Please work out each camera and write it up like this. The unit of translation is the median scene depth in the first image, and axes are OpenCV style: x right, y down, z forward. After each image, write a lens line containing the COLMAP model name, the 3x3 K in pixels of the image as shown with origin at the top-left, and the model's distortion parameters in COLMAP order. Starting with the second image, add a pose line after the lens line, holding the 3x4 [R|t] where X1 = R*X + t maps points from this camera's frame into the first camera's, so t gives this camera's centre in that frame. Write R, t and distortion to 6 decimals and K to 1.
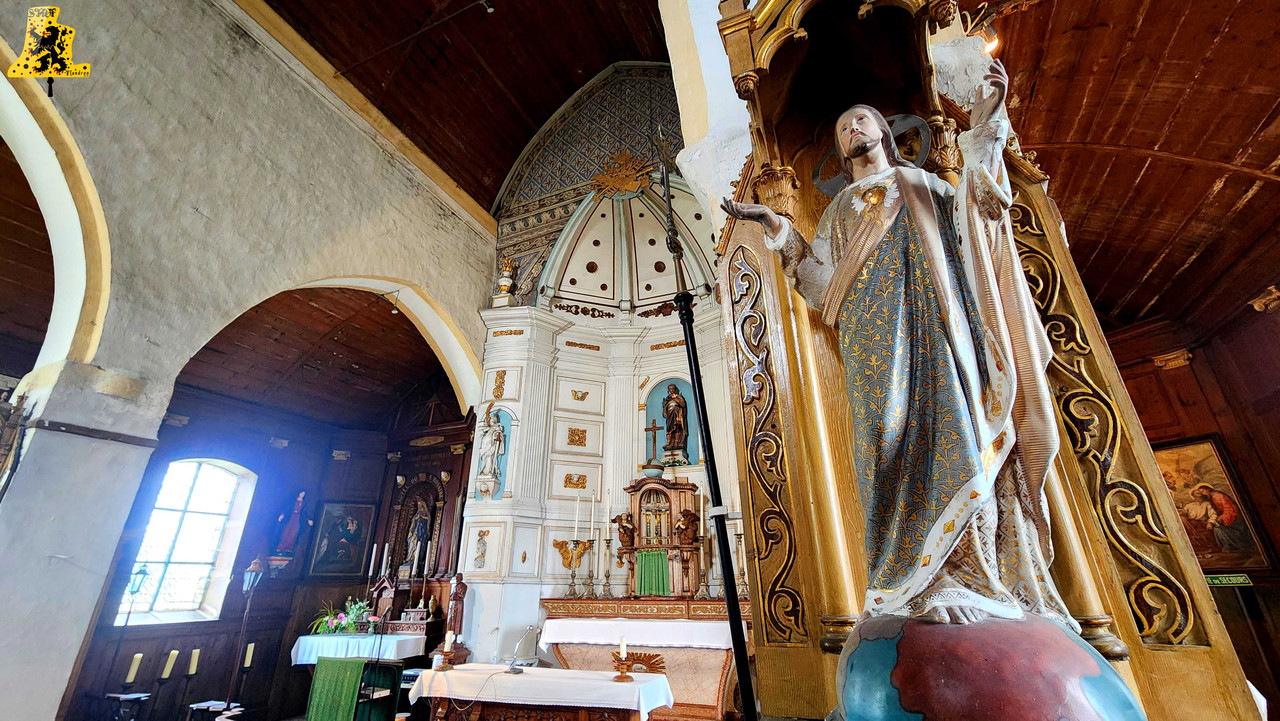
lens RADIAL K [[522.0, 0, 640.0], [0, 522.0, 348.9], [0, 0, 1]] dist [-0.001792, 0.000290]
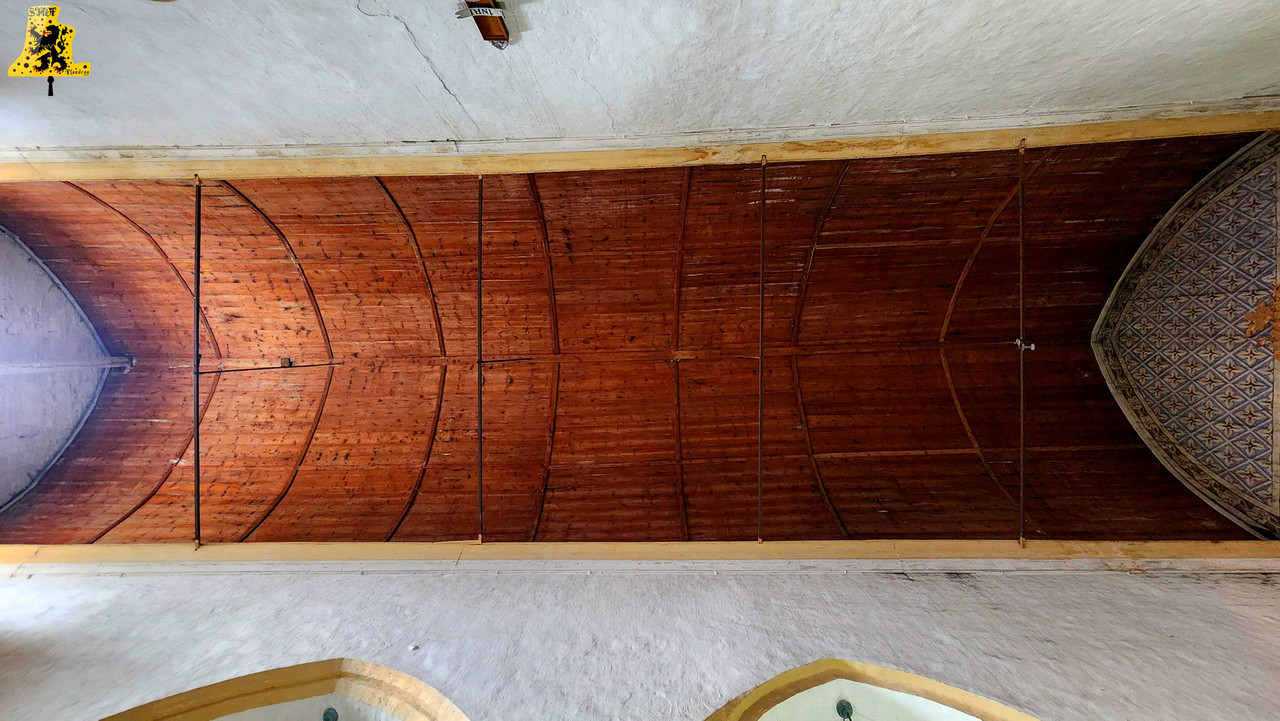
lens RADIAL K [[522.0, 0, 642.4], [0, 522.0, 361.7], [0, 0, 1]] dist [-0.001792, 0.000290]
pose [[0.385853, -0.921746, -0.038750, -0.461008], [0.372391, 0.194041, -0.907564, -0.008918], [0.844063, 0.335756, 0.418122, -0.035912]]
